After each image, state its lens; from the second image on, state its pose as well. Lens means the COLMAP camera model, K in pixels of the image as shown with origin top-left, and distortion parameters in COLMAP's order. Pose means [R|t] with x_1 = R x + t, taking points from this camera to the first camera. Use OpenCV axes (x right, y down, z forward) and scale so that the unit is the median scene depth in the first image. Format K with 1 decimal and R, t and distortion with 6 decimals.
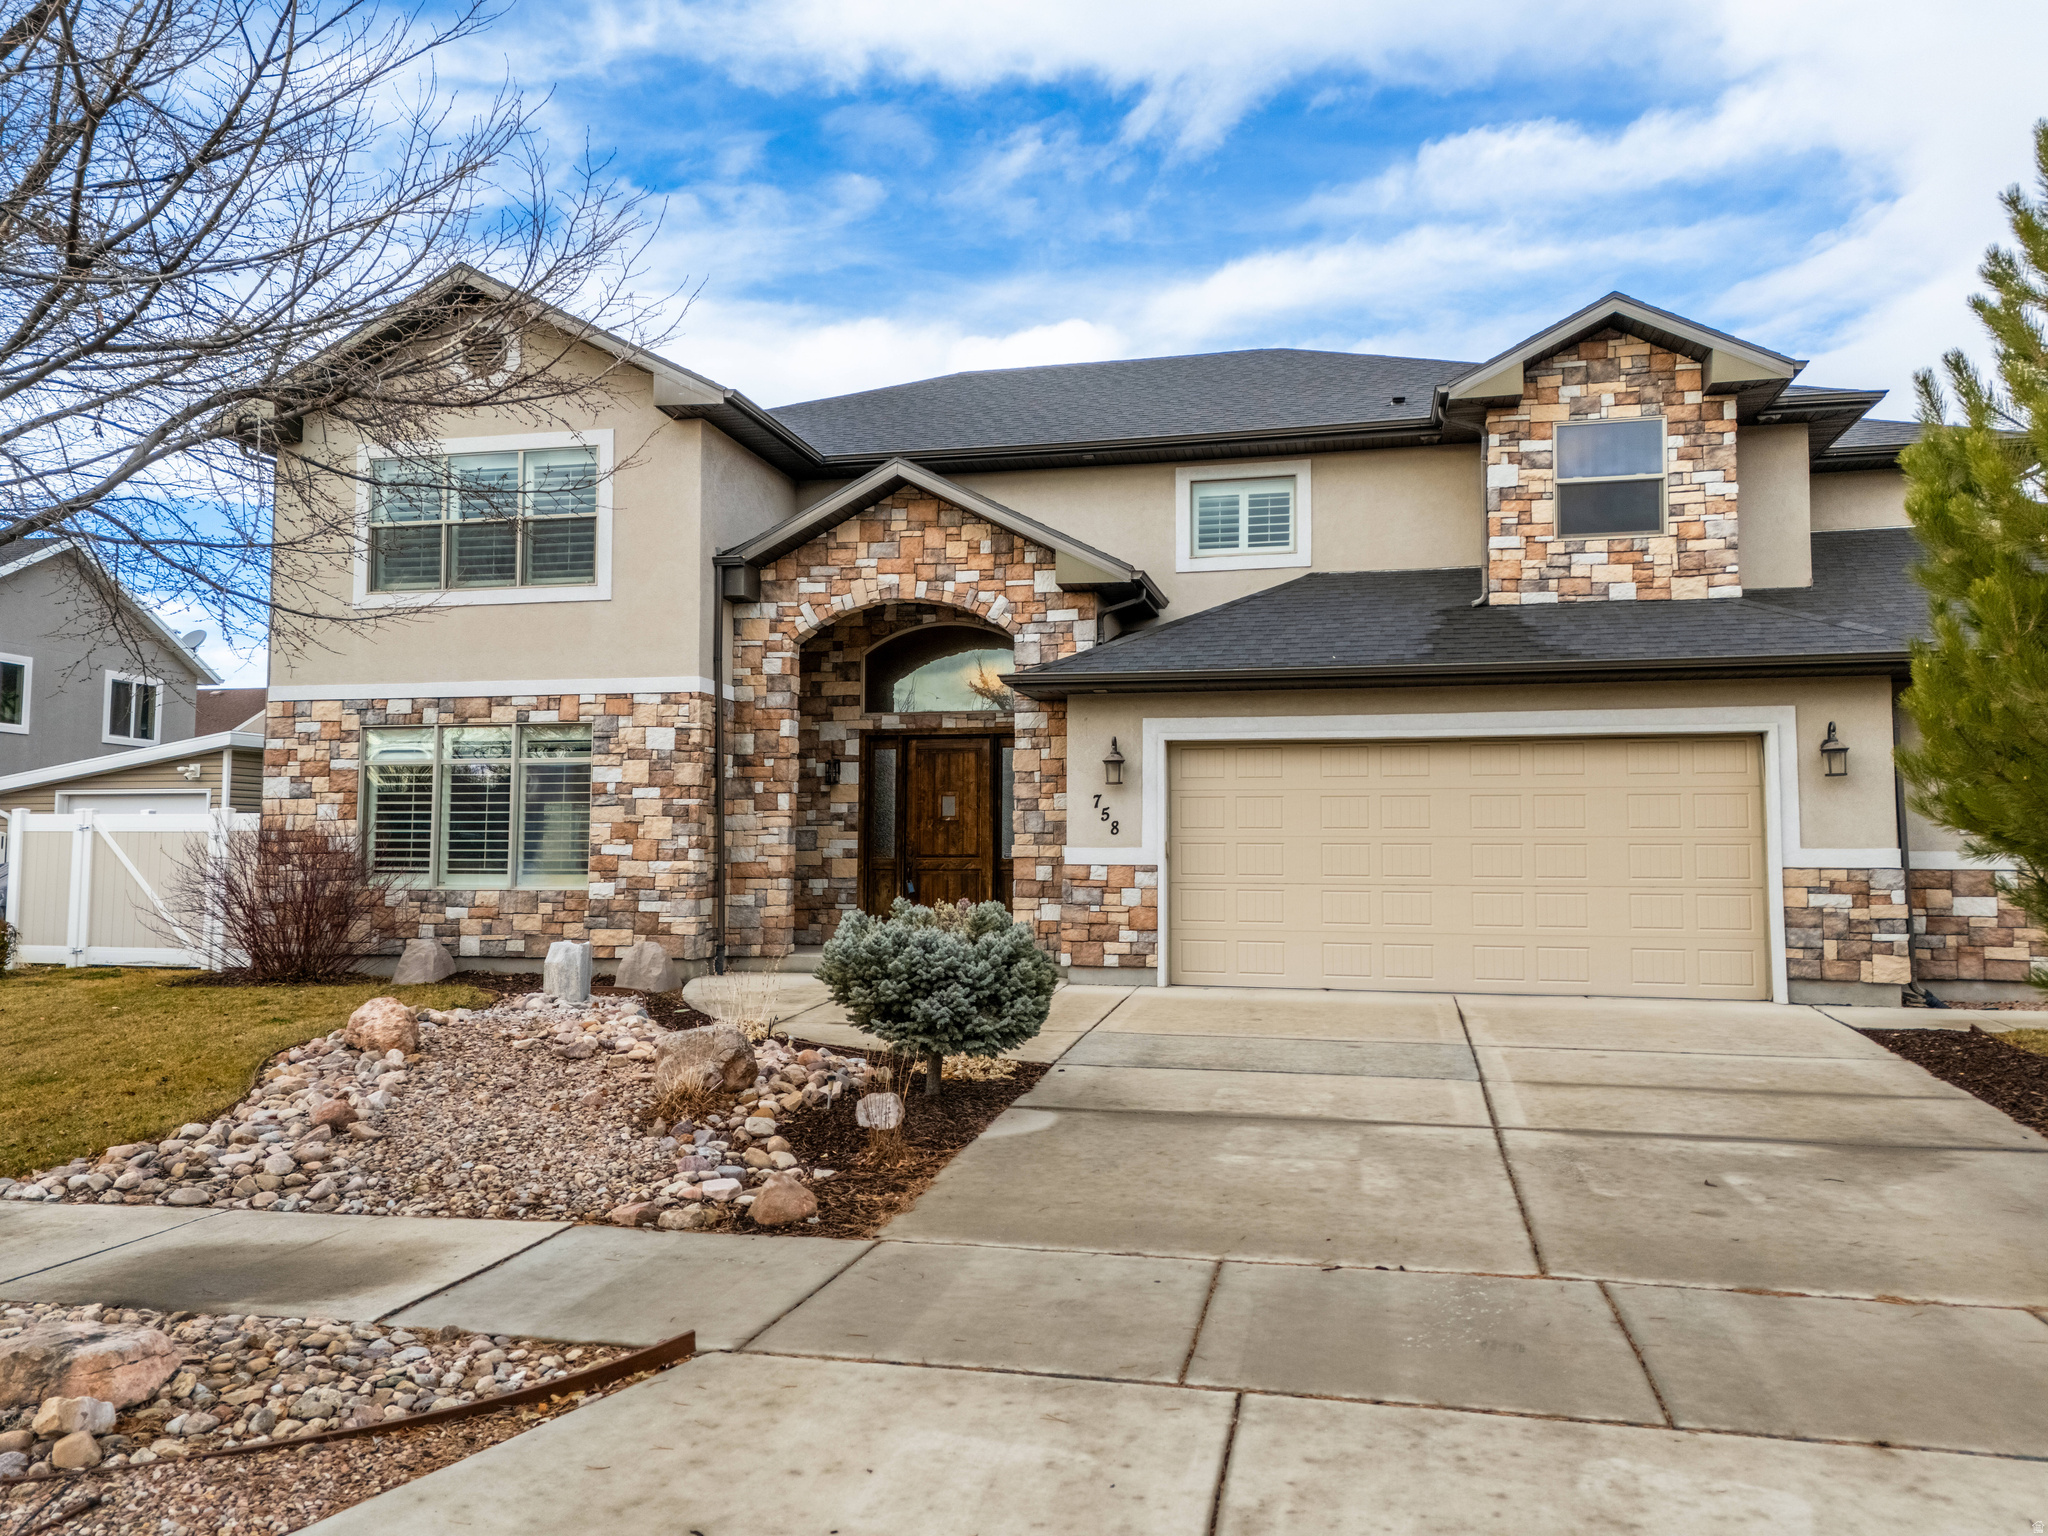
lens RADIAL K [[1491.1, 0, 1024.0], [0, 1491.1, 768.0], [0, 0, 1]] dist [0.109435, -0.136049]
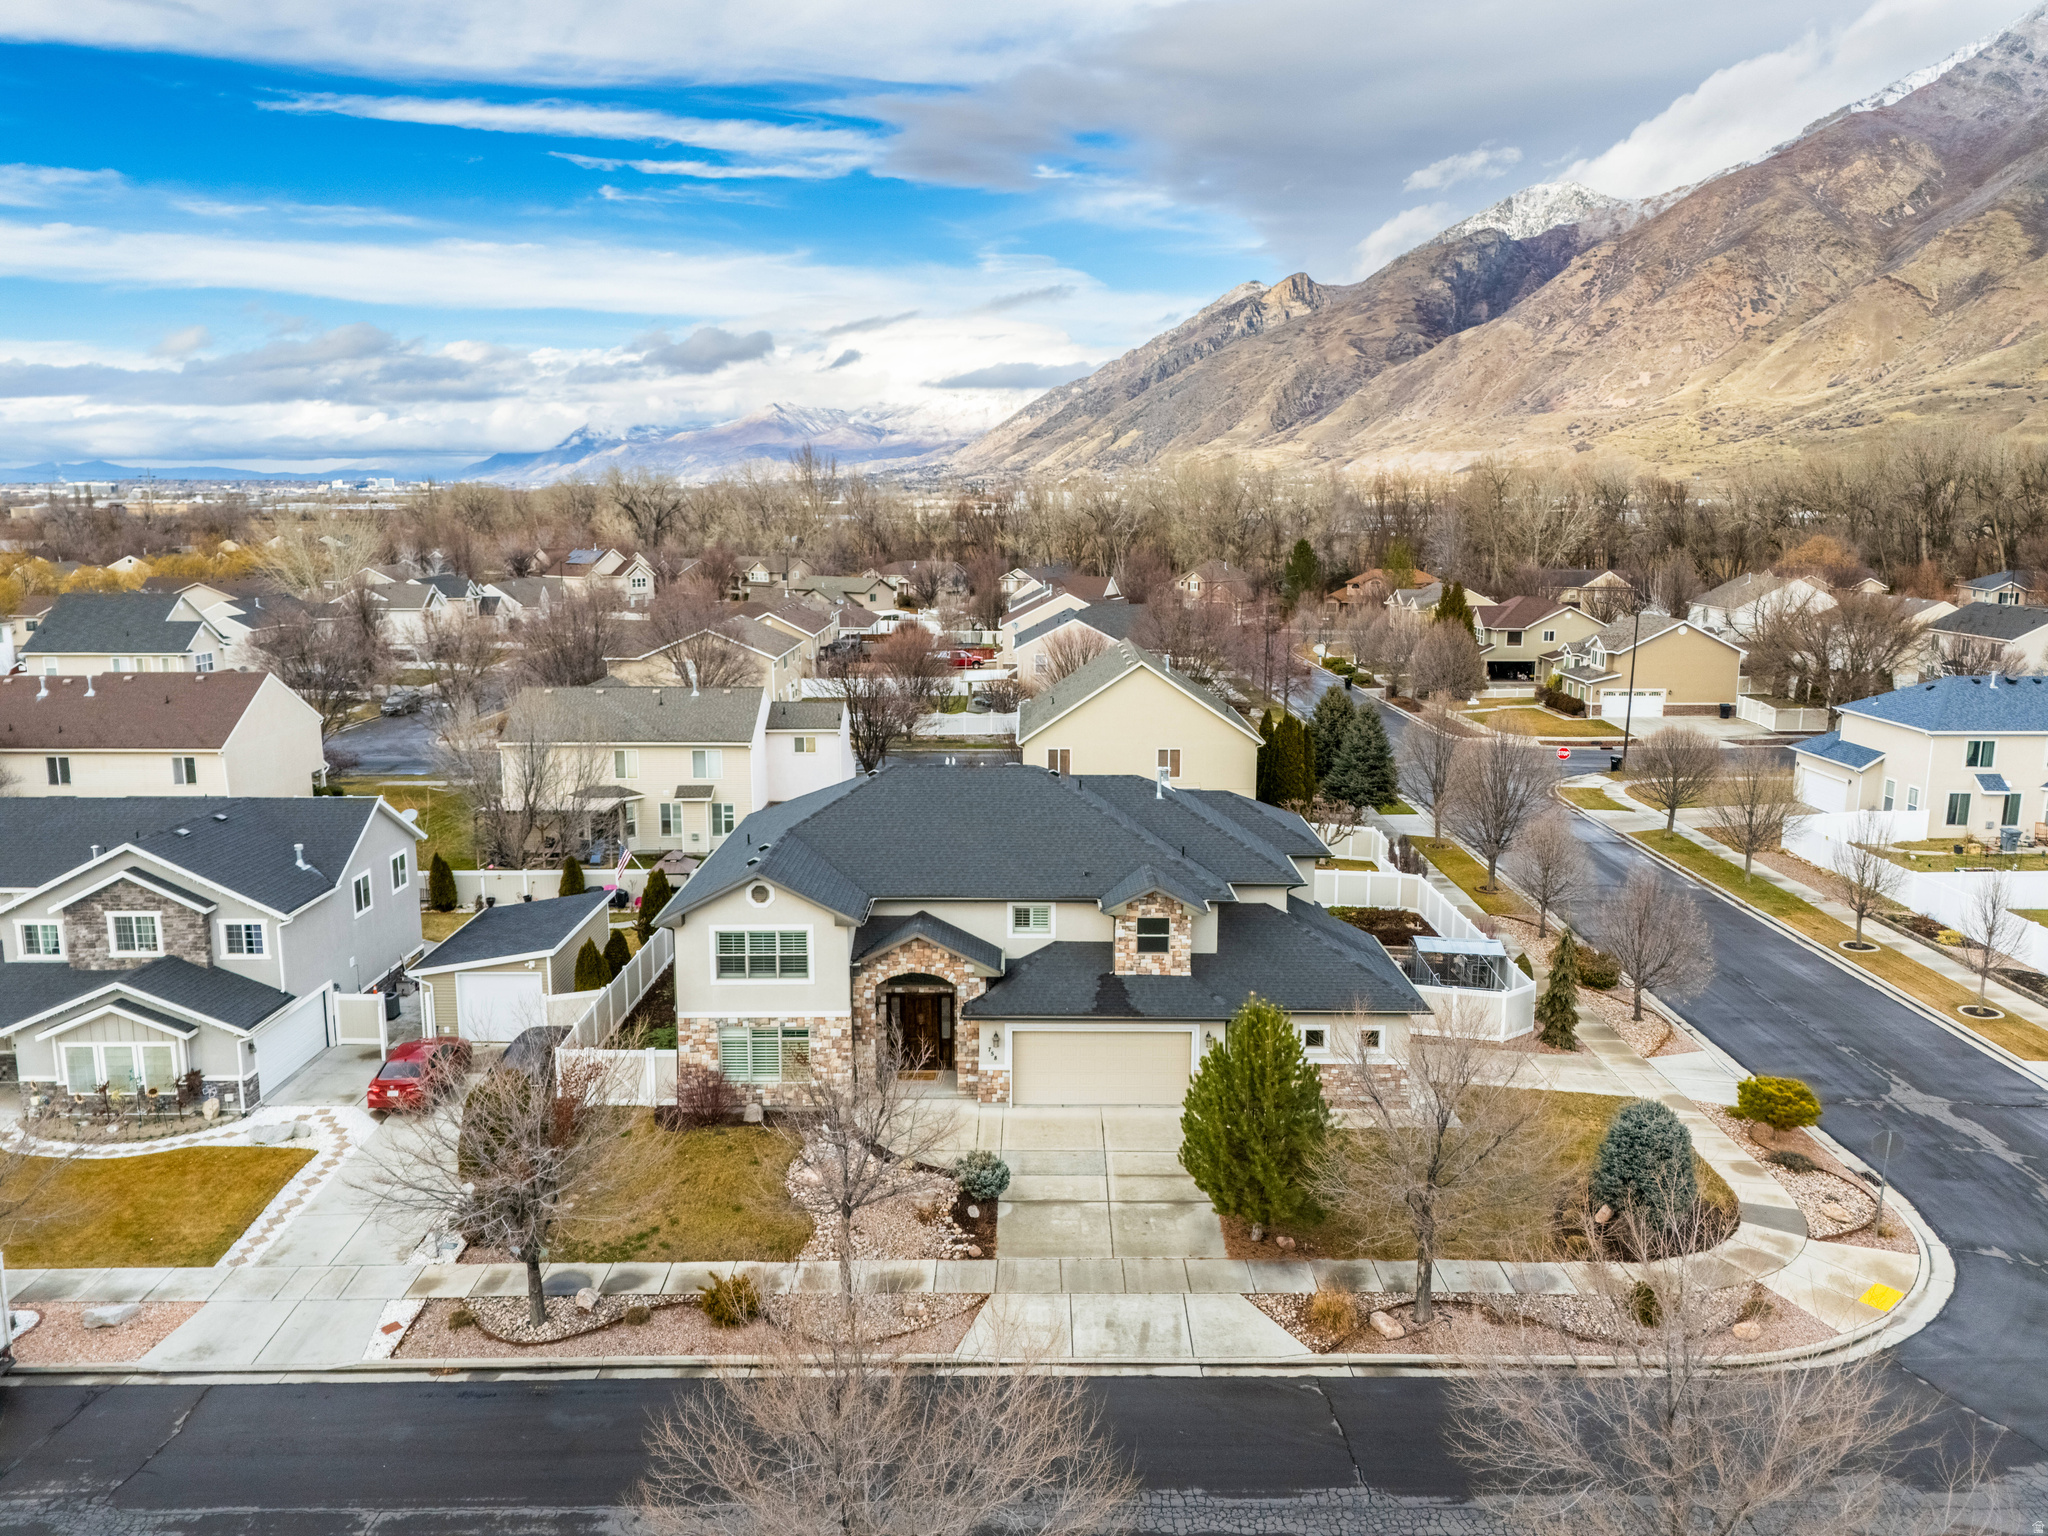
lens RADIAL K [[1491.1, 0, 1024.0], [0, 1491.1, 768.0], [0, 0, 1]] dist [0.109435, -0.136049]
pose [[0.975333, -0.042783, 0.216552, -0.486094], [-0.012347, 0.968928, 0.247033, -1.209002], [-0.220392, -0.243613, 0.944500, -1.639502]]
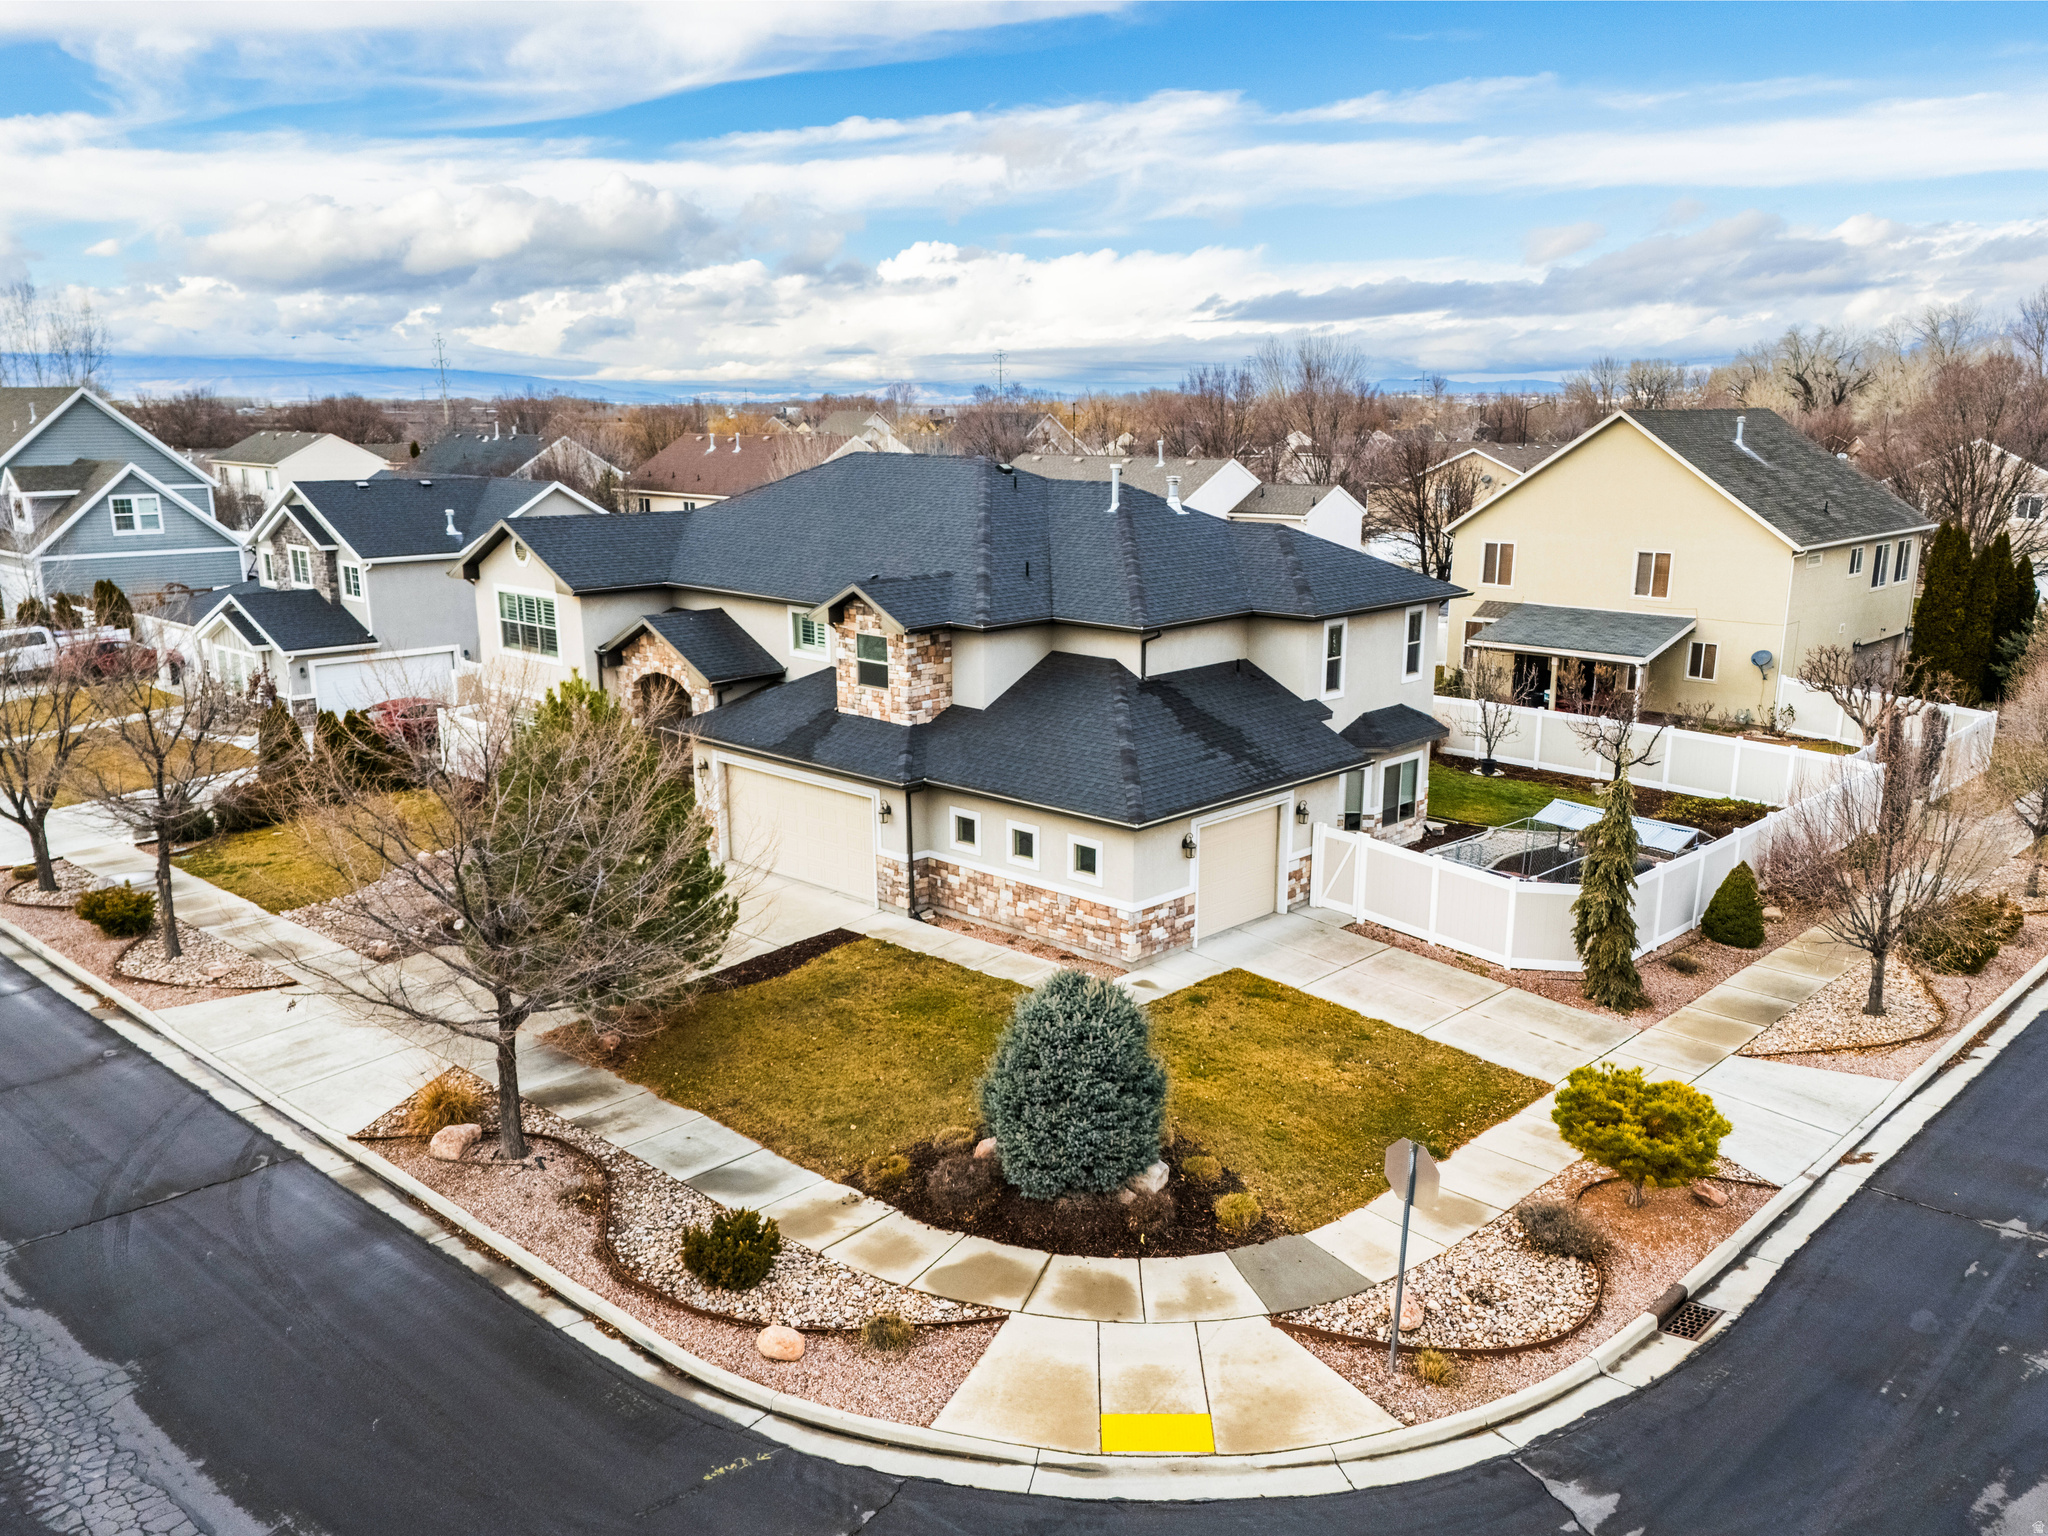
lens RADIAL K [[1627.7, 0, 1053.9], [0, 1627.7, 823.2], [0, 0, 1]] dist [0.133806, -0.247797]
pose [[0.865136, 0.121962, -0.486482, 1.699188], [0.038715, 0.950848, 0.307229, -0.650083], [0.500041, -0.284630, 0.817891, -0.807797]]
